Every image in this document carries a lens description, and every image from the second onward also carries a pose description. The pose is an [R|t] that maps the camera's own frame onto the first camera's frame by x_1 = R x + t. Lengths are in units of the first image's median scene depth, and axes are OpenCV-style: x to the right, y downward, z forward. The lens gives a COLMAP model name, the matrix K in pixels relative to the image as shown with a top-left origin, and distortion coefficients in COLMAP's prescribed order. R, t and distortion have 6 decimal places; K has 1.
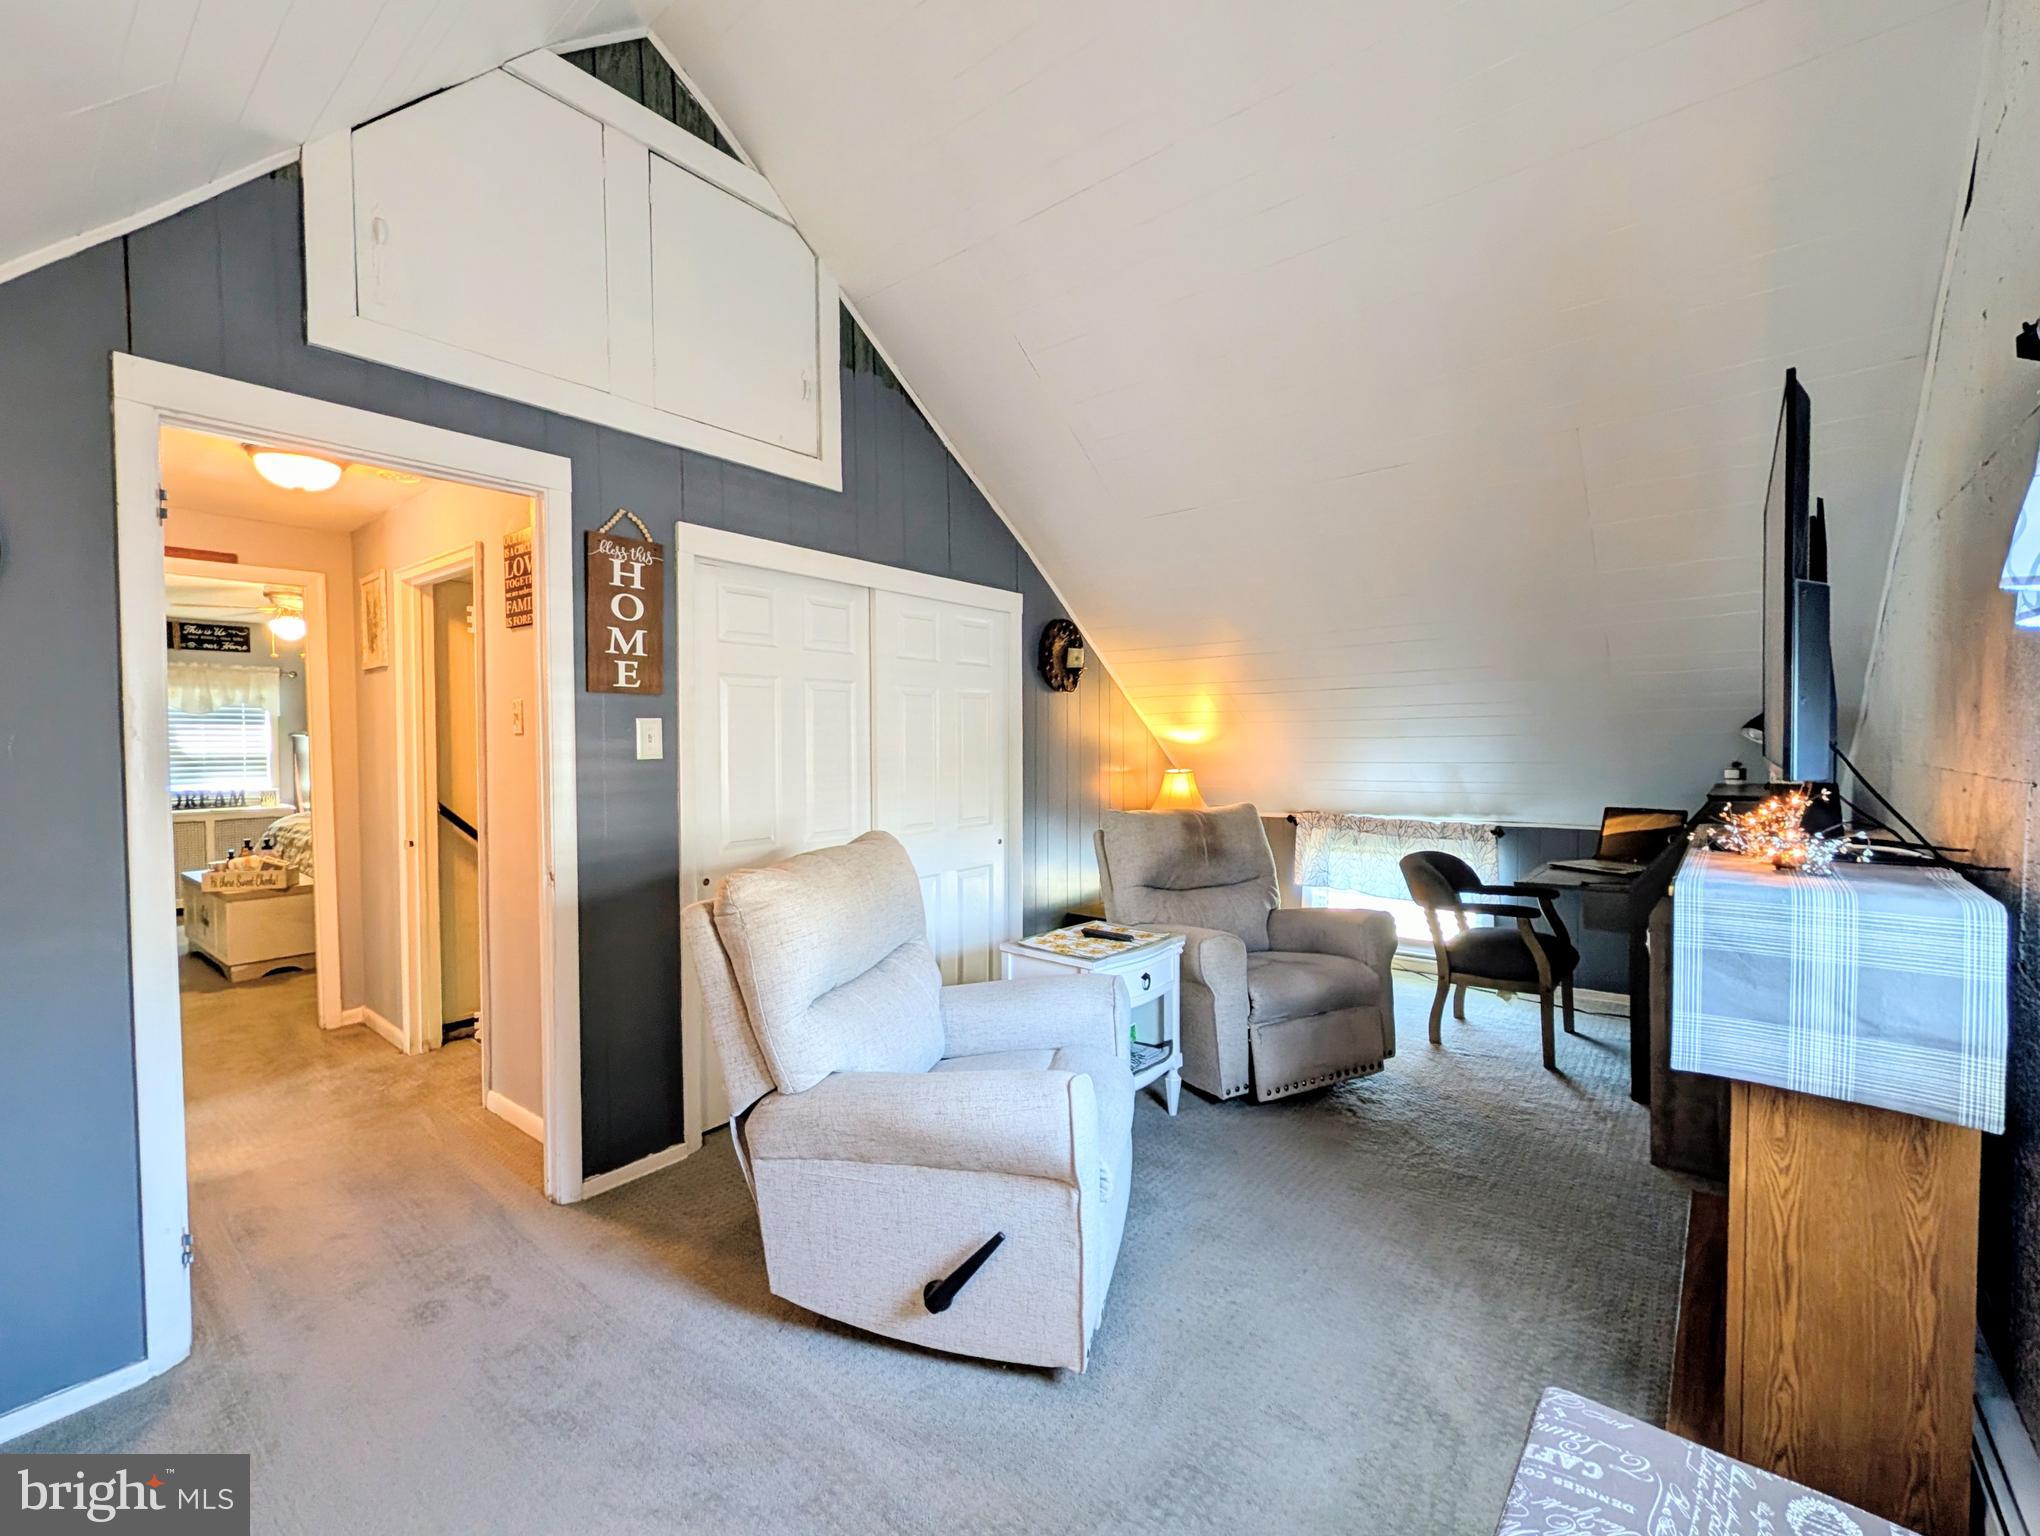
lens RADIAL K [[875.5, 0, 1020.0], [0, 875.5, 768.0], [0, 0, 1]] dist [0.002888, 0.000085]
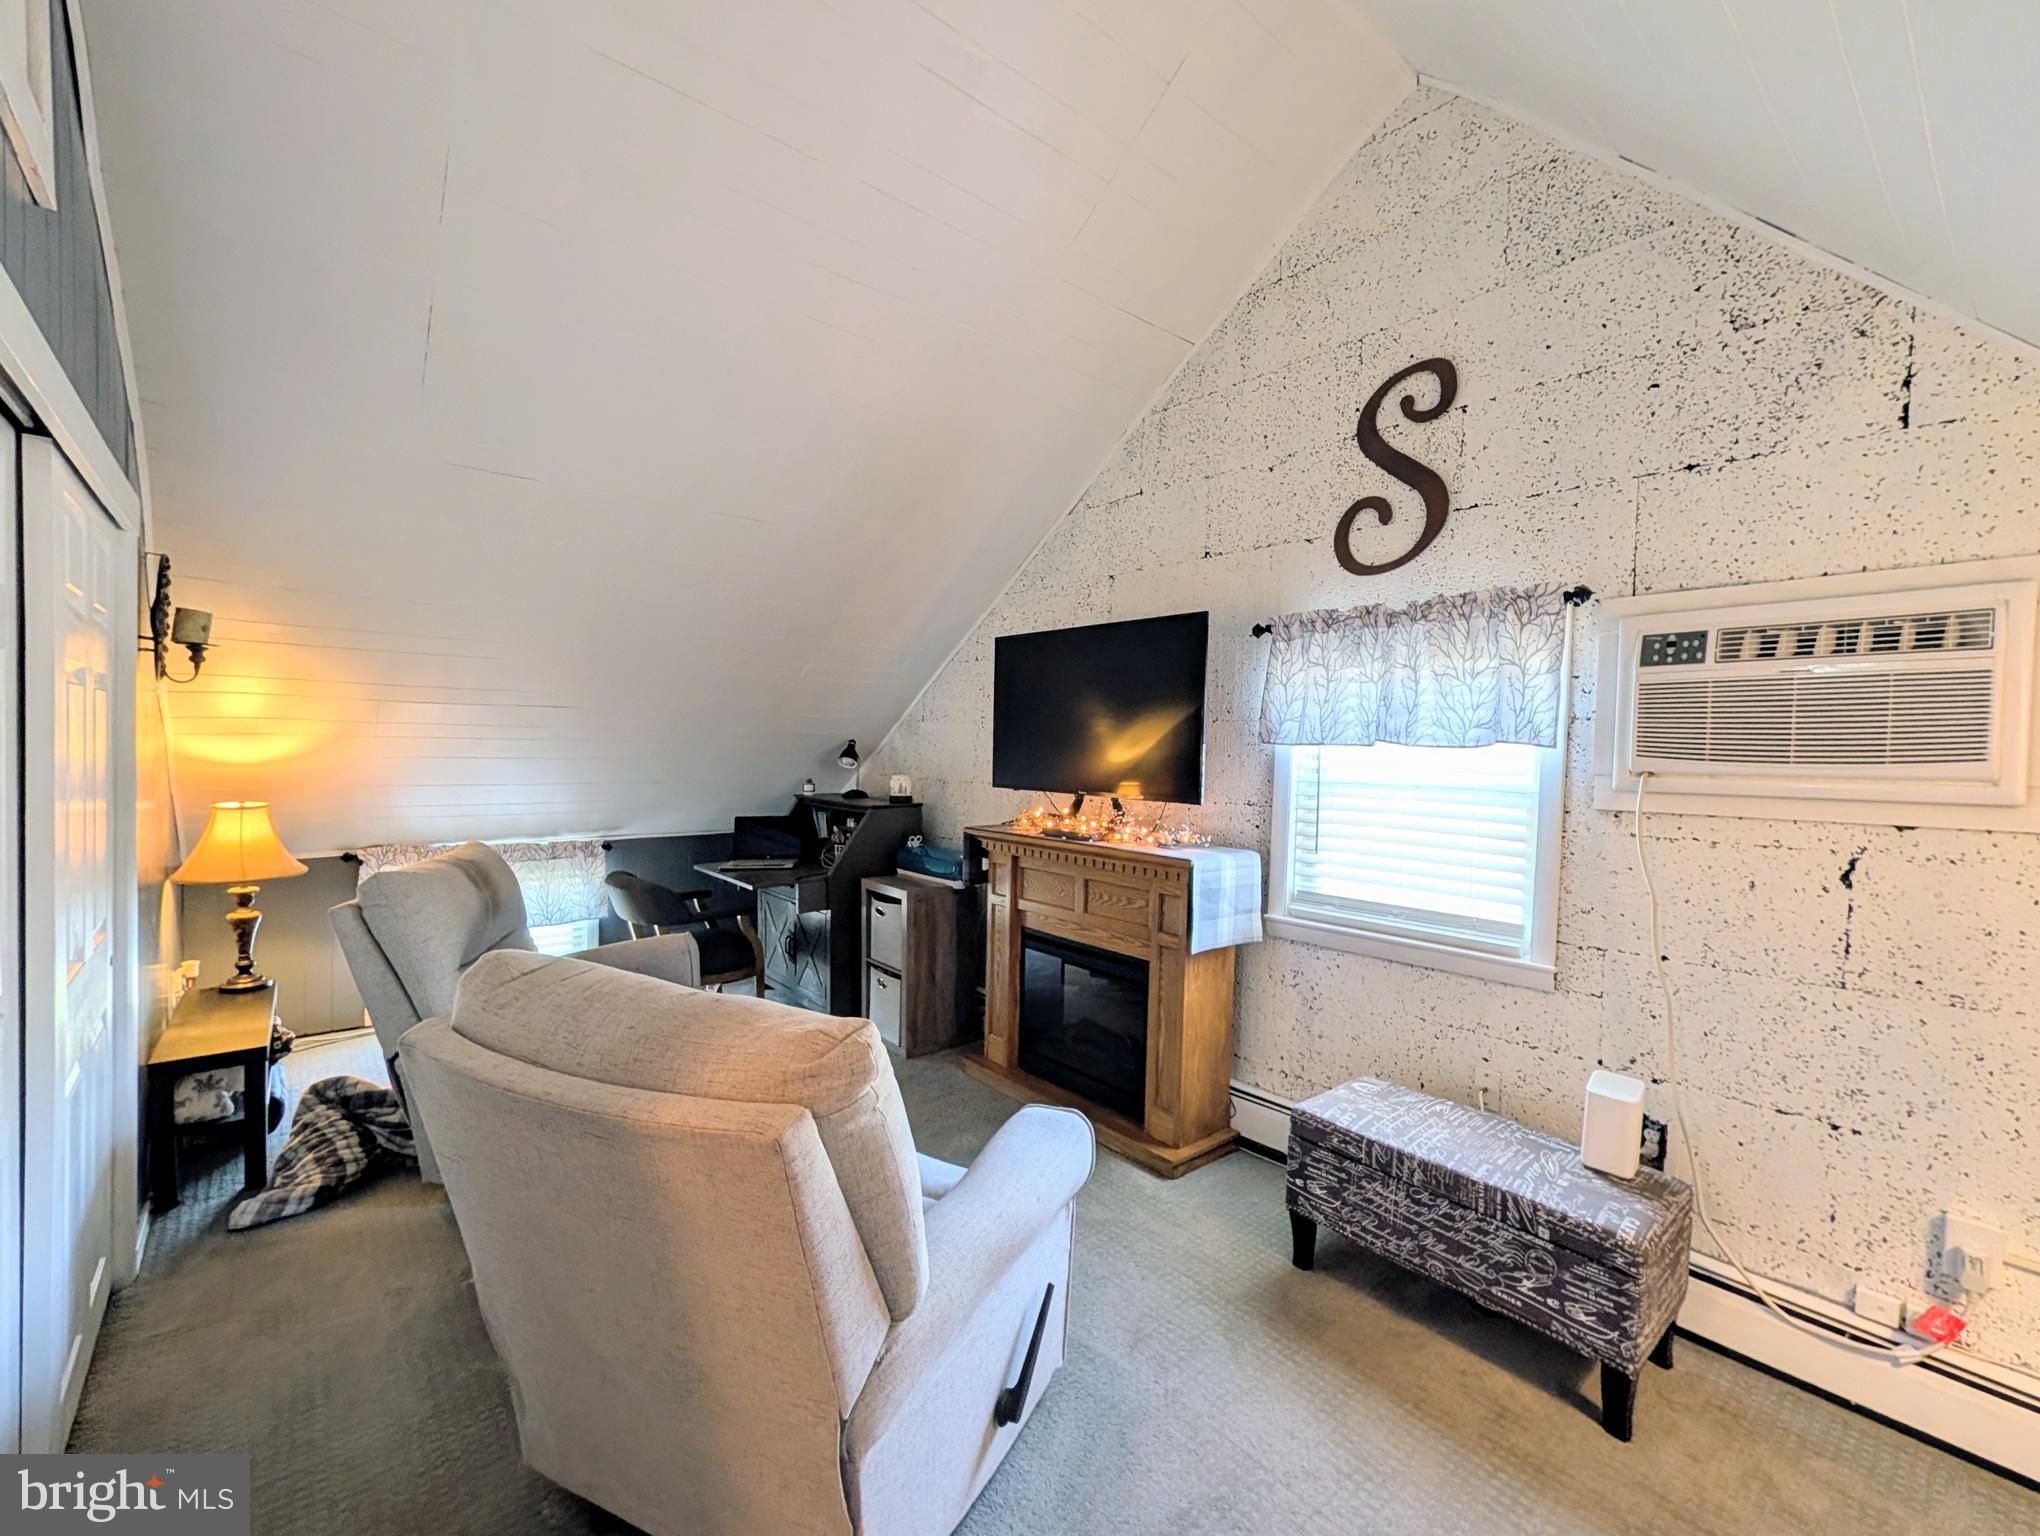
lens RADIAL K [[875.5, 0, 1020.0], [0, 875.5, 768.0], [0, 0, 1]] dist [0.002888, 0.000085]
pose [[0.177671, -0.016219, 0.983956, -0.394976], [0.004998, 0.999866, 0.015579, -0.034298], [-0.984077, 0.002150, 0.177728, 0.325314]]
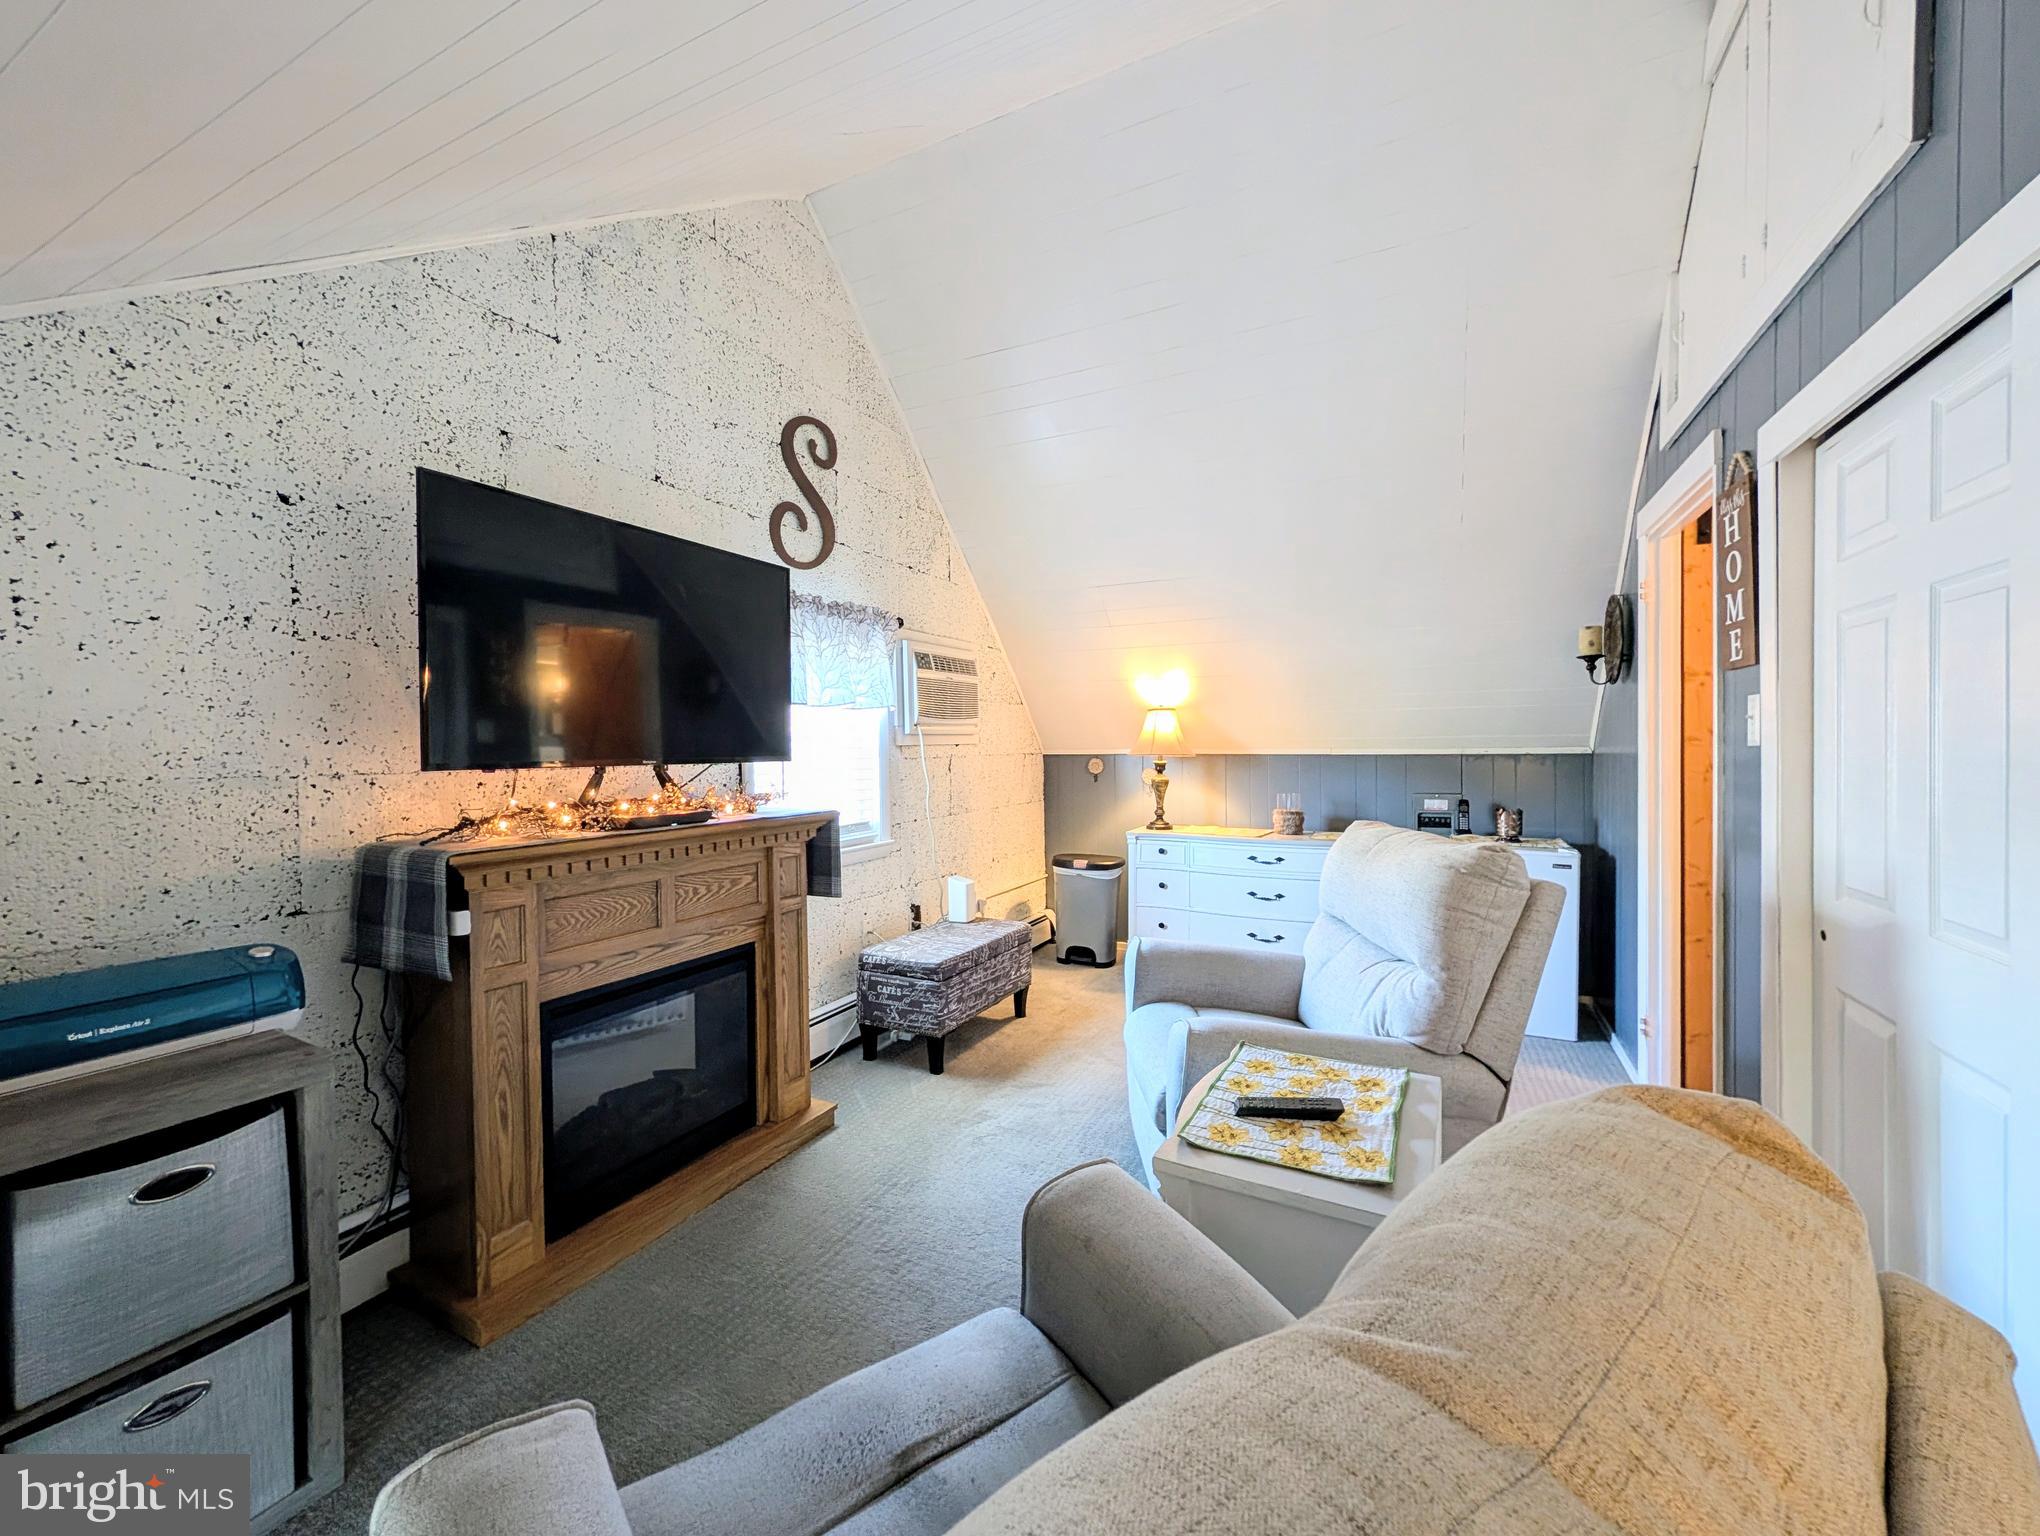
lens RADIAL K [[798.8, 0, 1020.0], [0, 798.8, 768.0], [0, 0, 1]] dist [-0.001240, 0.000085]
pose [[-0.975845, 0.028126, -0.216648, 0.257684], [0.016690, 0.998378, 0.054436, -0.019511], [0.217828, 0.049505, -0.974731, 0.951466]]
